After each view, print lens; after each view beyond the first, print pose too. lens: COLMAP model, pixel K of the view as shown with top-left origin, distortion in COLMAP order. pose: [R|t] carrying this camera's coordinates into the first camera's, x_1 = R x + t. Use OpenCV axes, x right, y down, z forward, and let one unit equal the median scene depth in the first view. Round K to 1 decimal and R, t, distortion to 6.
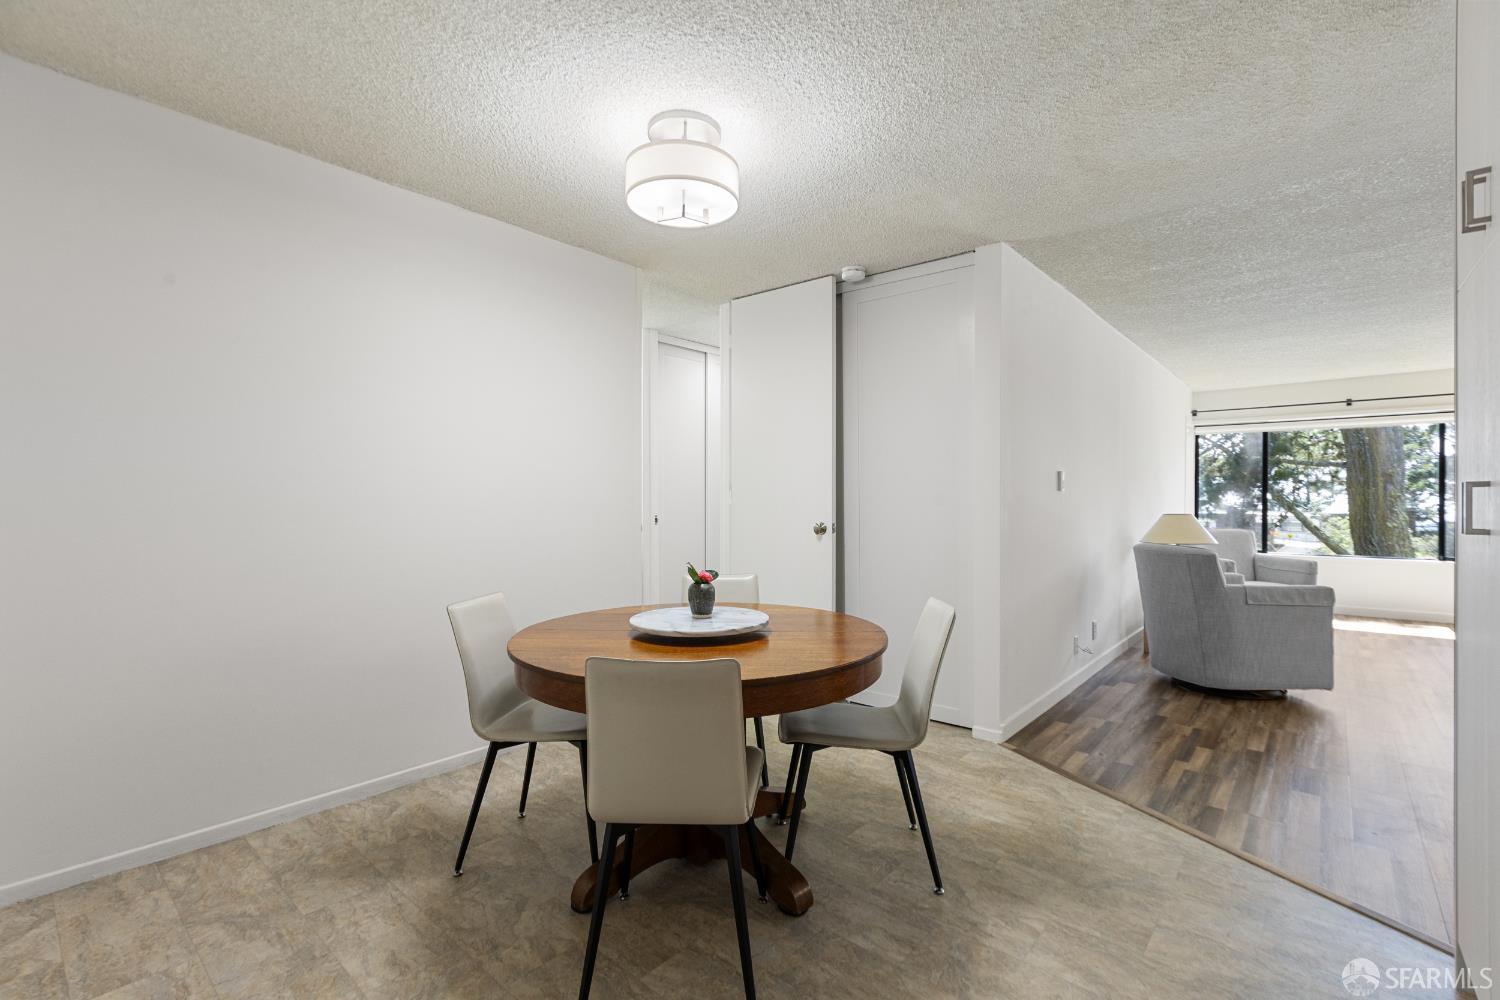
lens RADIAL K [[679.2, 0, 760.7], [0, 679.2, 500.3], [0, 0, 1]] dist [0.002357, 0.000250]
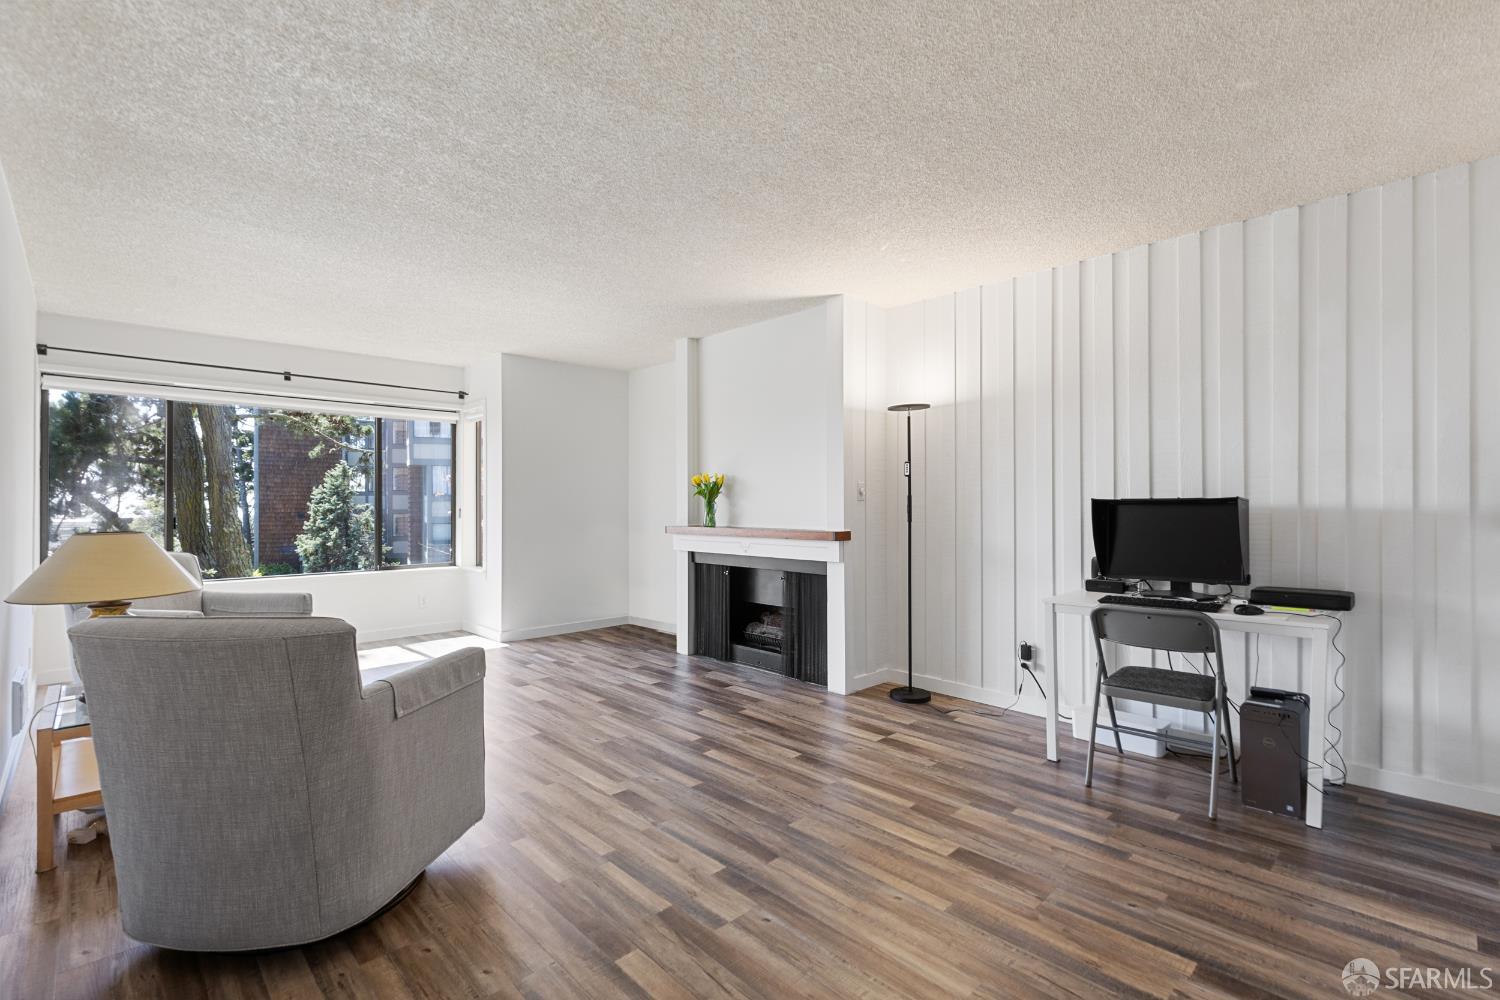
lens RADIAL K [[679.2, 0, 751.5], [0, 679.2, 501.9], [0, 0, 1]] dist [0.002357, 0.000250]
pose [[0.097882, 0.001557, 0.995197, 0.261427], [0.001213, 0.999998, -0.001684, 0.000494], [-0.995197, 0.001372, 0.097880, 0.702025]]
